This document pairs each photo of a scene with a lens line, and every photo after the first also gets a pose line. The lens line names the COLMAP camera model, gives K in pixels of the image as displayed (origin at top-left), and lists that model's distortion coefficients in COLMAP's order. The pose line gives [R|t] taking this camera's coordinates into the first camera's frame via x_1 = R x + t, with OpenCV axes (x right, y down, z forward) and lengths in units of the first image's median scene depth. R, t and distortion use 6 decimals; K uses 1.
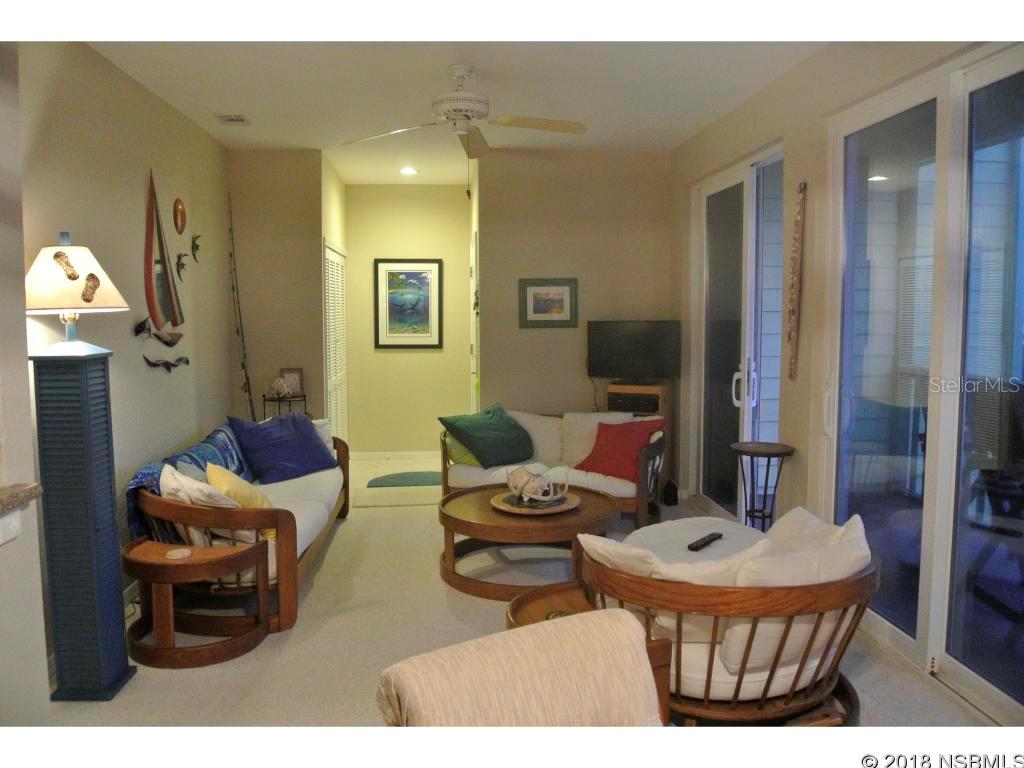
lens RADIAL K [[794.2, 0, 502.8], [0, 794.2, 377.3], [0, 0, 1]] dist [-0.090542, 0.041891]
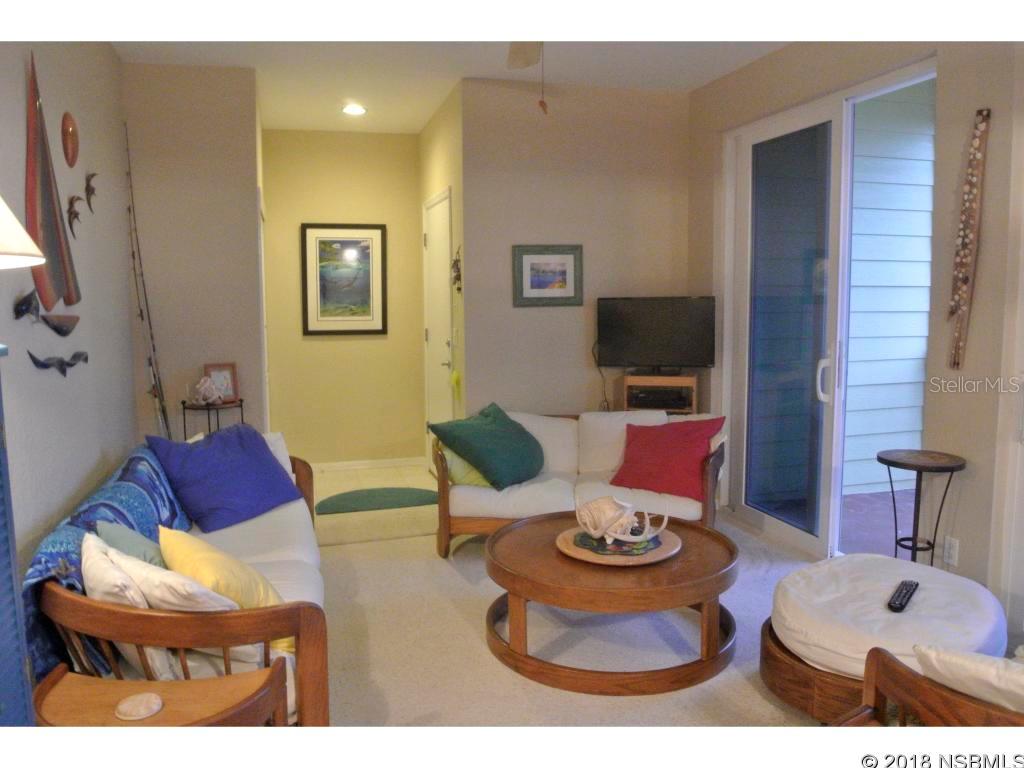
lens RADIAL K [[794.2, 0, 502.8], [0, 794.2, 377.3], [0, 0, 1]] dist [-0.090542, 0.041891]
pose [[0.983424, -0.022729, 0.179889, -0.153812], [0.019302, 0.999598, 0.020781, -0.009609], [-0.180289, -0.016964, 0.983467, 0.251710]]
